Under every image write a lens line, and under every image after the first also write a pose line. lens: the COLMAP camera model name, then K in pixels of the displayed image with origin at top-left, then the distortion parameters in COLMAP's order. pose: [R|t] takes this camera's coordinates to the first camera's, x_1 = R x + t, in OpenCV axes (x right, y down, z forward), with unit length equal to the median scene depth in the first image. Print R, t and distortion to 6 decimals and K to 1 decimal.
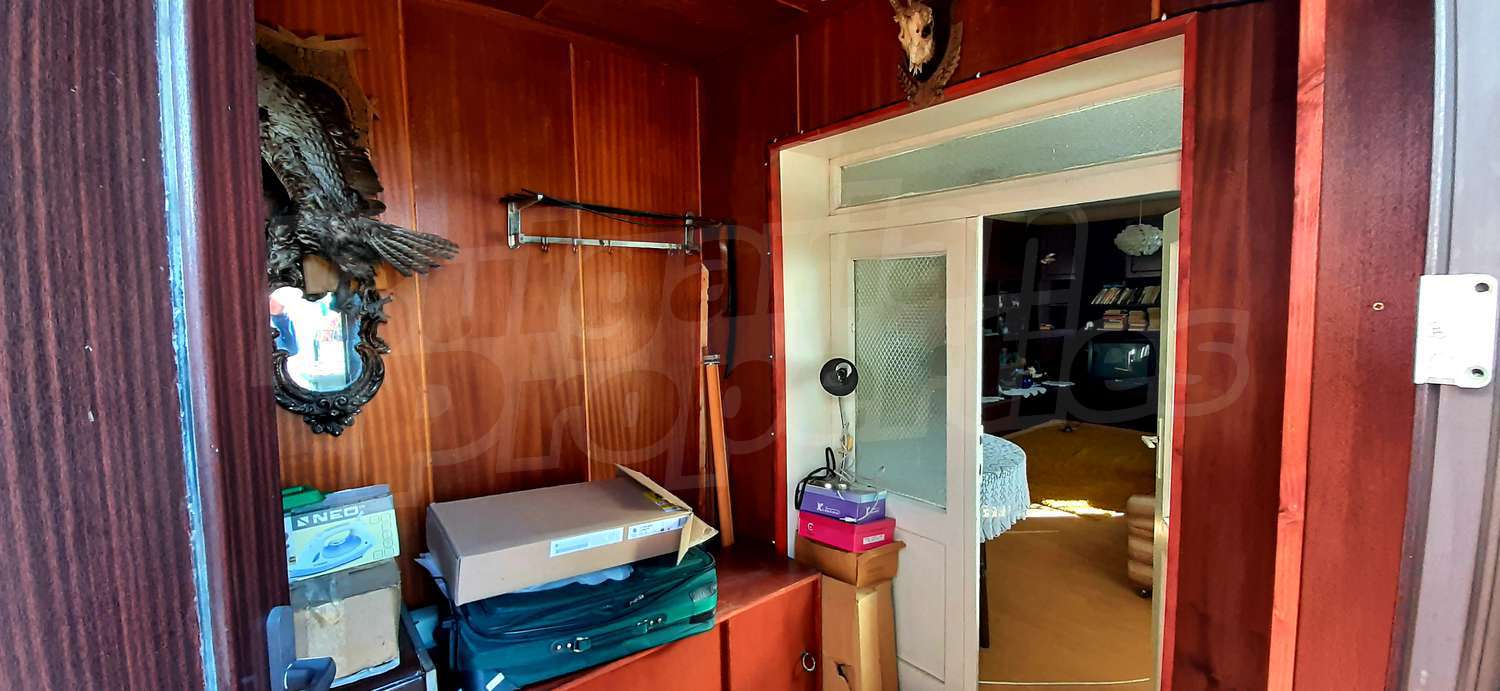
lens RADIAL K [[590.9, 0, 737.6], [0, 590.9, 344.5], [0, 0, 1]] dist [0.006629, -0.013691]
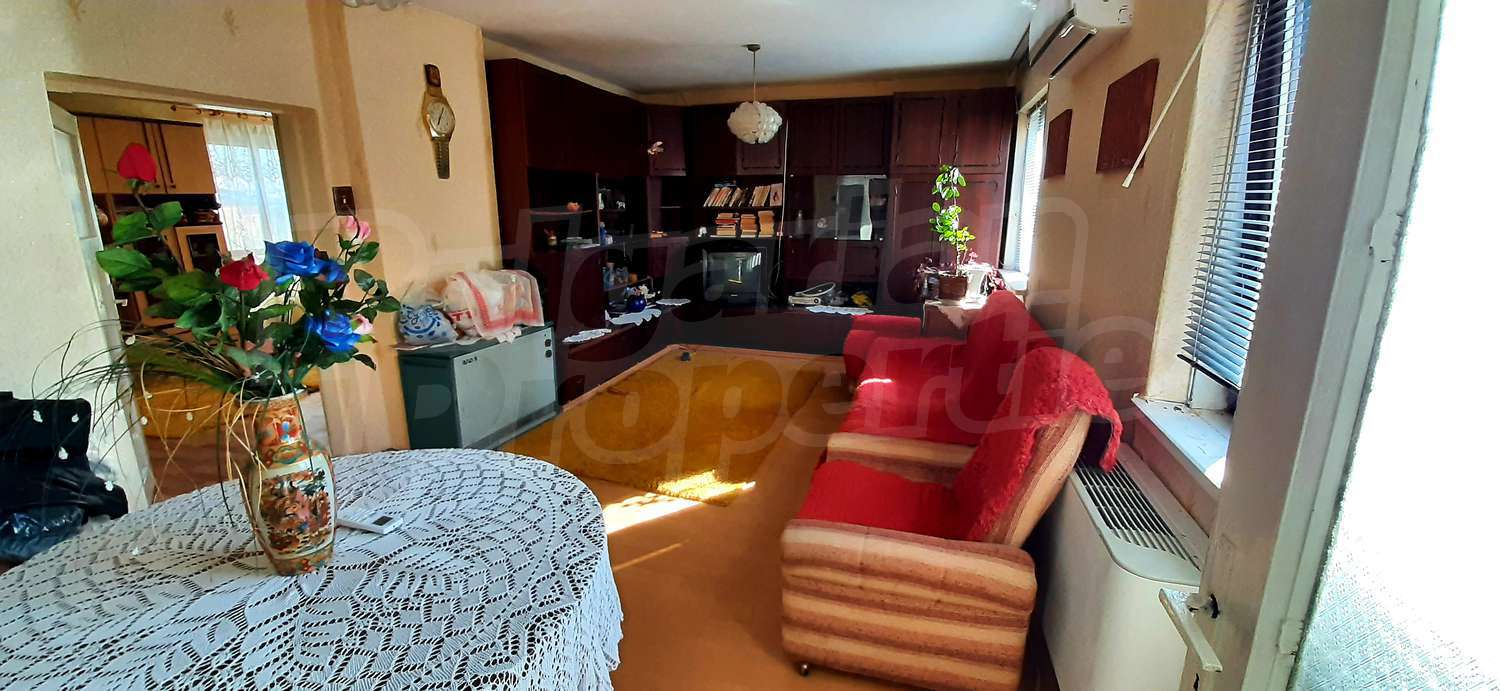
lens RADIAL K [[590.9, 0, 737.6], [0, 590.9, 344.5], [0, 0, 1]] dist [0.006629, -0.013691]
pose [[0.824258, -0.115483, 0.554312, 0.149147], [0.030317, 0.986577, 0.160458, -0.007440], [-0.565401, -0.115454, 0.816696, 0.262773]]
